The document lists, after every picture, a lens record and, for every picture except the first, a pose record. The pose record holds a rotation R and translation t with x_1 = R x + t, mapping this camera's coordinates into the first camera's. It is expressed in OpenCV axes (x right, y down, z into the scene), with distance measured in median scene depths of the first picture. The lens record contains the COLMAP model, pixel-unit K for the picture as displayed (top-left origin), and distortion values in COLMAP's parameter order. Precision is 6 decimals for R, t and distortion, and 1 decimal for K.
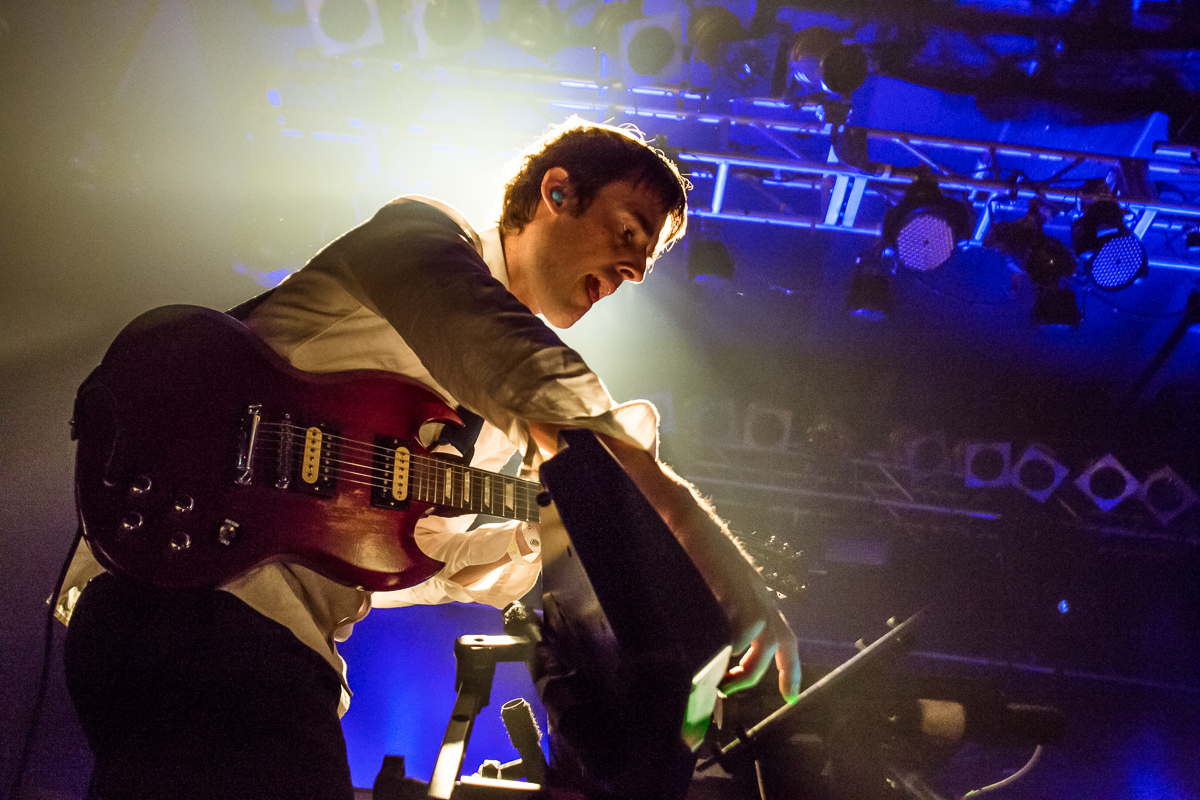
lens RADIAL K [[1118.9, 0, 600.0], [0, 1118.9, 400.0], [0, 0, 1]] dist [-0.020104, -0.018453]
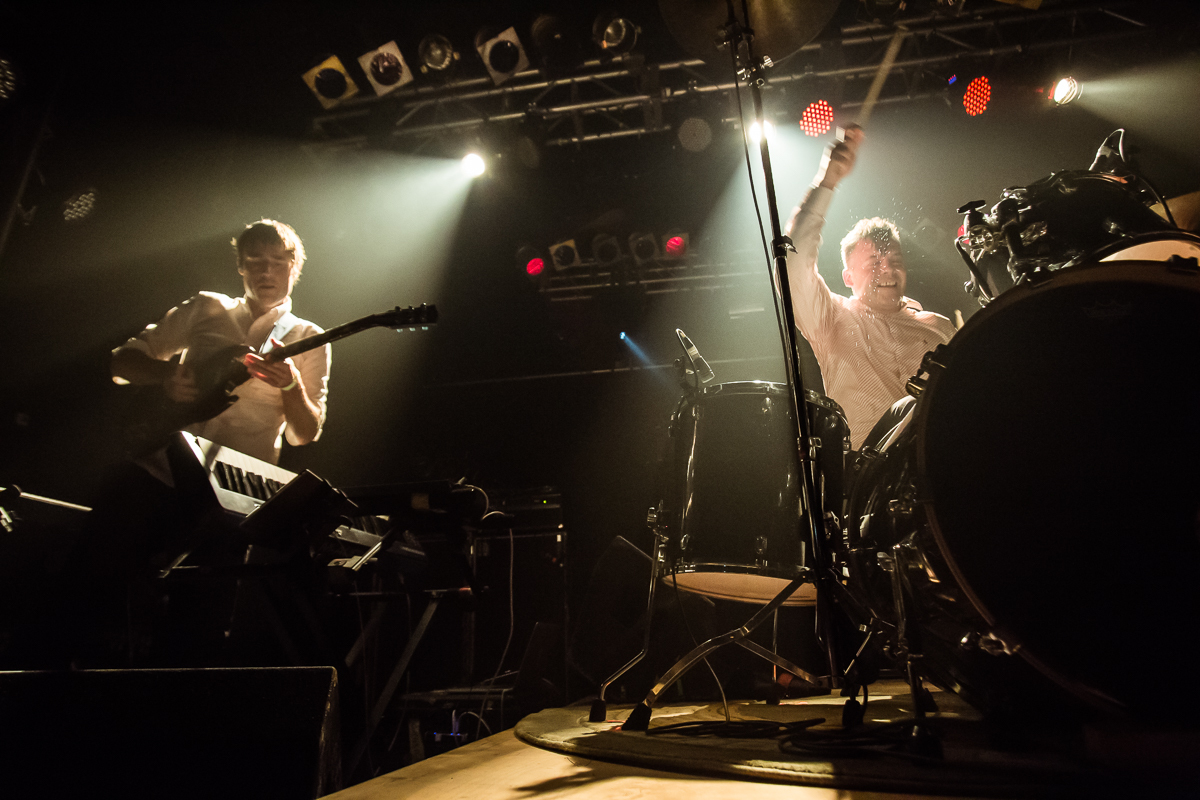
lens RADIAL K [[677.9, 0, 602.0], [0, 677.9, 398.5], [0, 0, 1]] dist [-0.062983, 0.035345]
pose [[0.970711, -0.181194, -0.157763, 0.224730], [0.216358, 0.944775, 0.246151, -0.043091], [0.104449, -0.273074, 0.956306, -0.056194]]
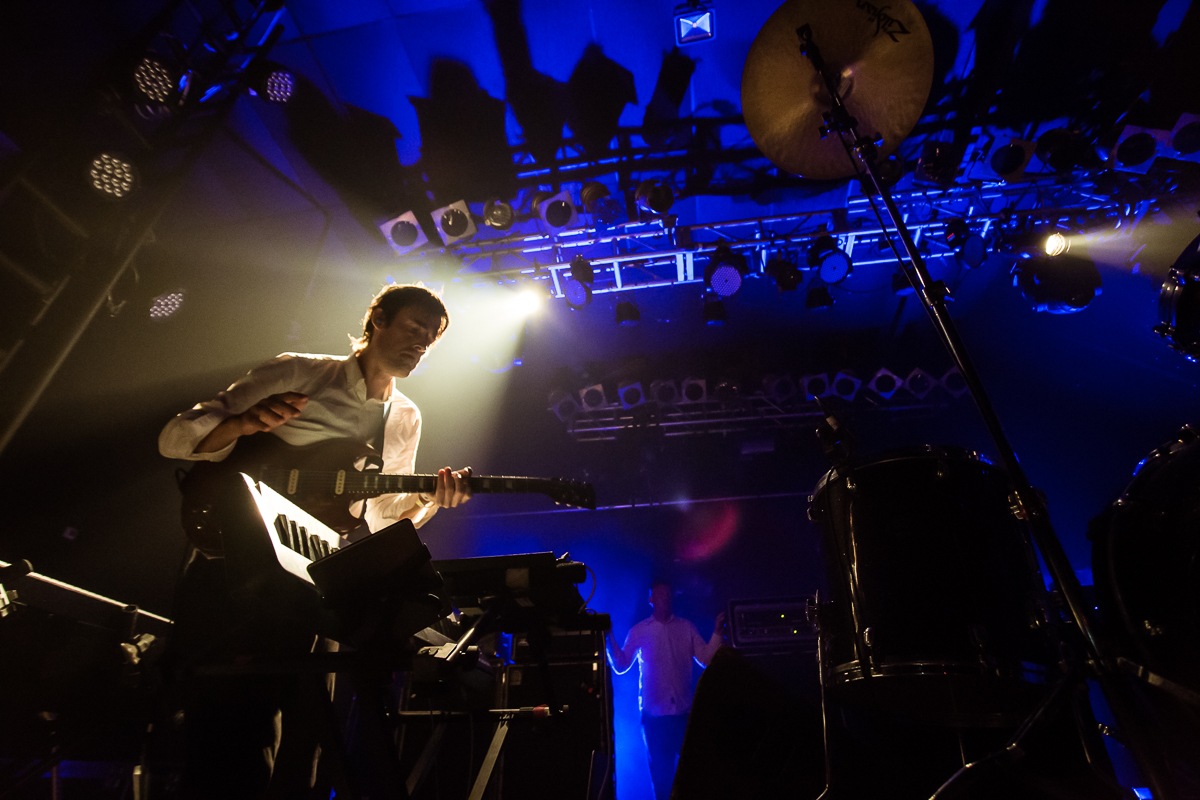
lens RADIAL K [[589.7, 0, 600.0], [0, 589.7, 400.0], [0, 0, 1]] dist [-0.061537, 0.031961]
pose [[0.974135, -0.196617, -0.111369, 0.146209], [0.198719, 0.980024, 0.007986, 0.001677], [0.107574, -0.029911, 0.993747, 0.012982]]
